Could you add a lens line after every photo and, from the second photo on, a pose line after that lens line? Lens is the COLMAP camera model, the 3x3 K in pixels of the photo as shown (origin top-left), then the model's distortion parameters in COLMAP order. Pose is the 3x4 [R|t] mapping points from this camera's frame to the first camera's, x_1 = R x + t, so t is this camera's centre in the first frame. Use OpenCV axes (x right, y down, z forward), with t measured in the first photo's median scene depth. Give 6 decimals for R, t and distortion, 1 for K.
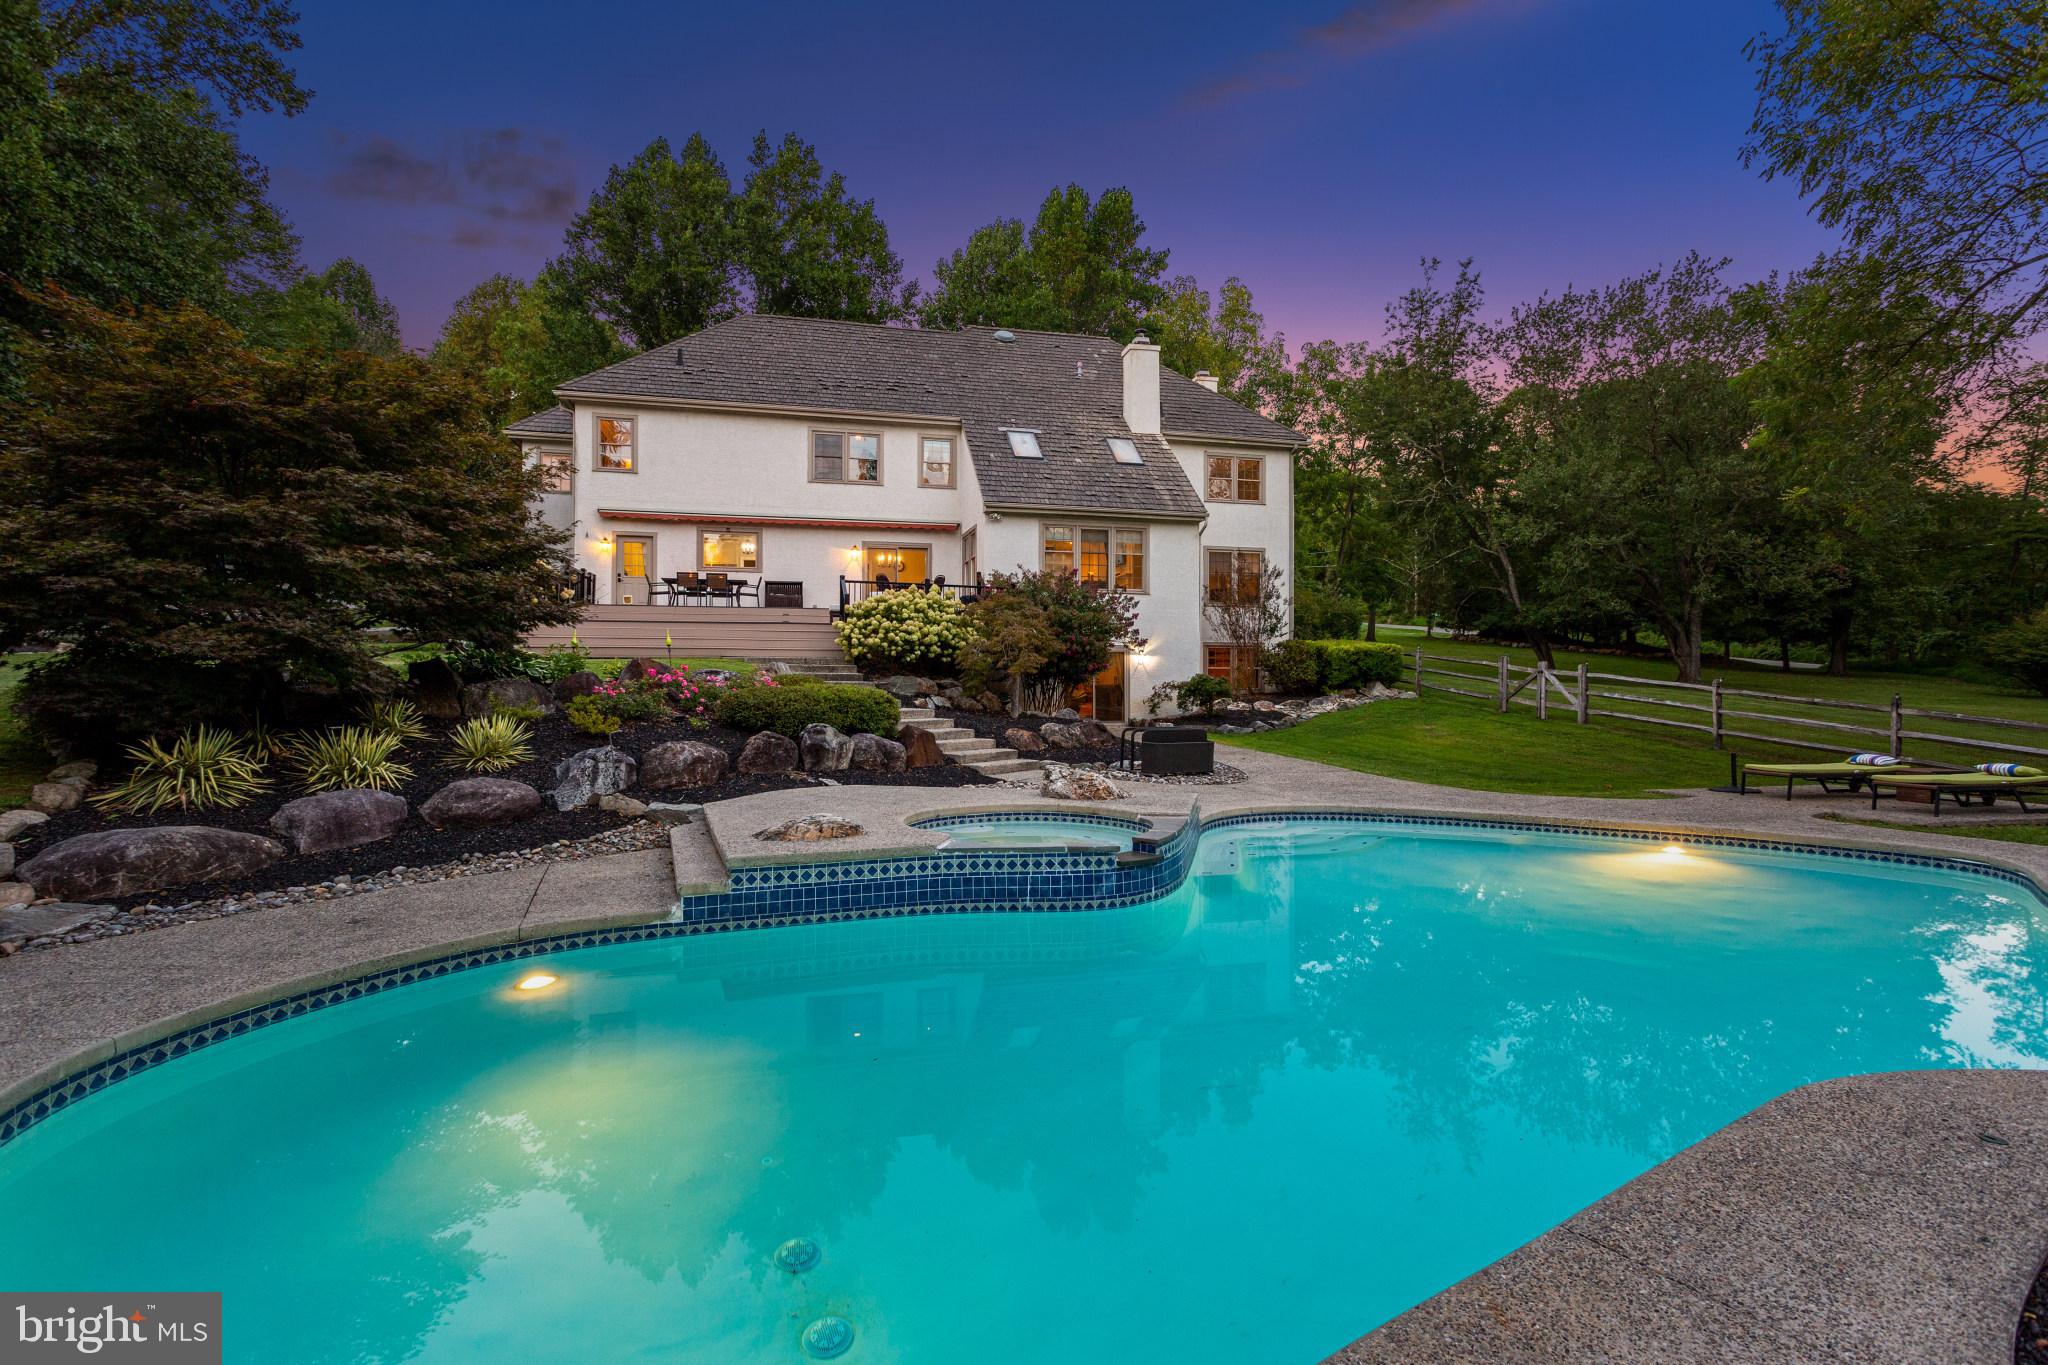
lens RADIAL K [[1010.4, 0, 1024.0], [0, 1010.4, 682.5], [0, 0, 1]] dist [0.004844, 0.001507]
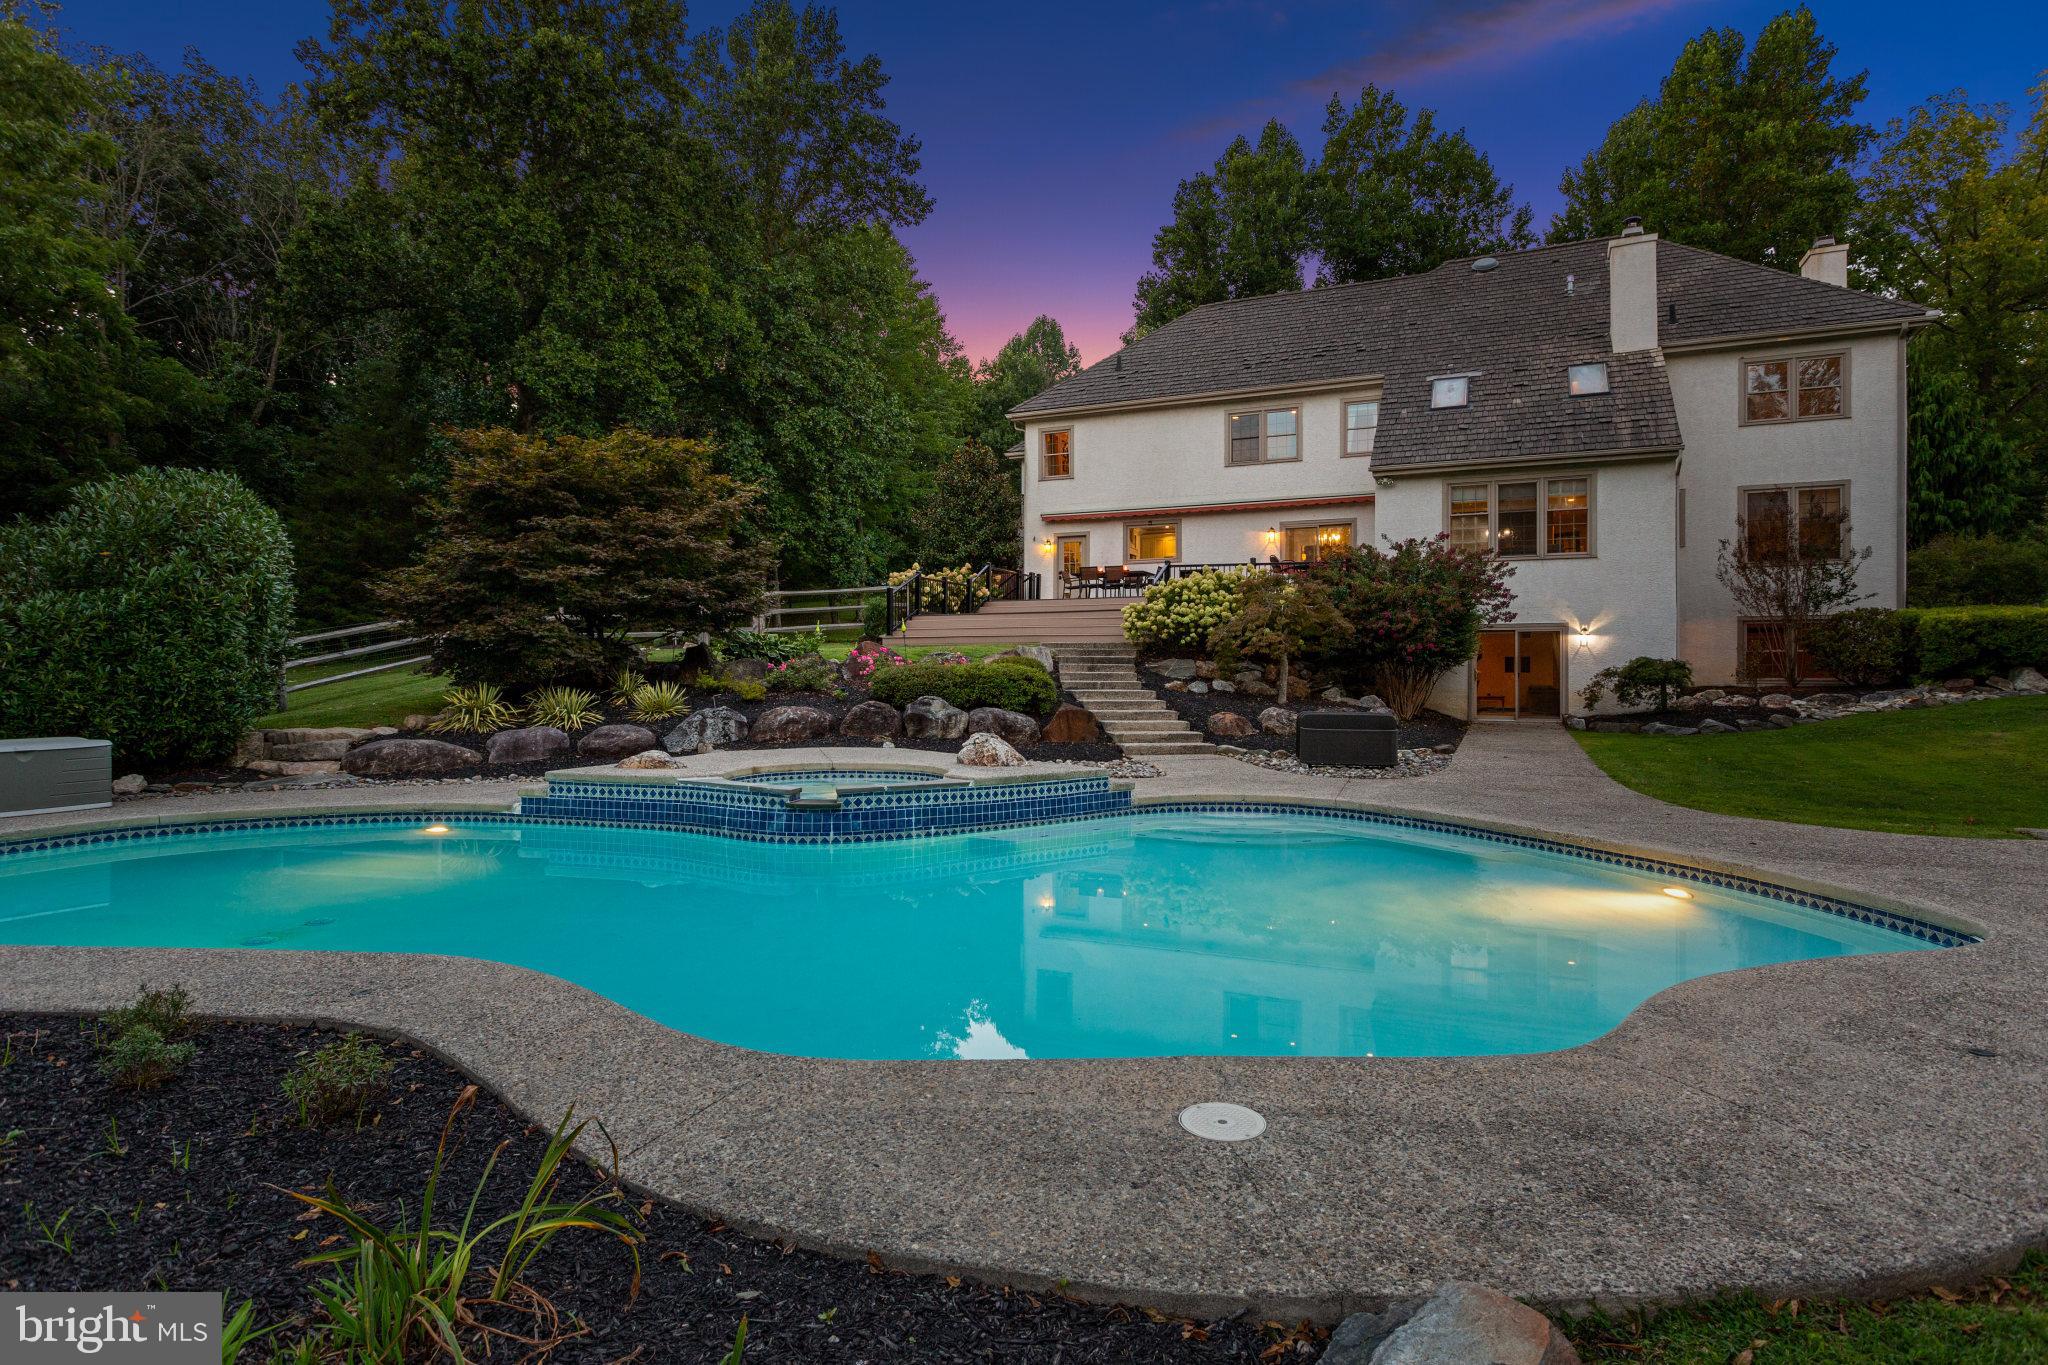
lens RADIAL K [[1075.4, 0, 1024.0], [0, 1075.4, 682.5], [0, 0, 1]] dist [0.002104, -0.000176]
pose [[0.776558, 0.004451, -0.630031, 0.310396], [-0.004442, 0.999989, 0.001590, 0.011131], [0.630031, 0.001564, 0.776569, 0.066754]]
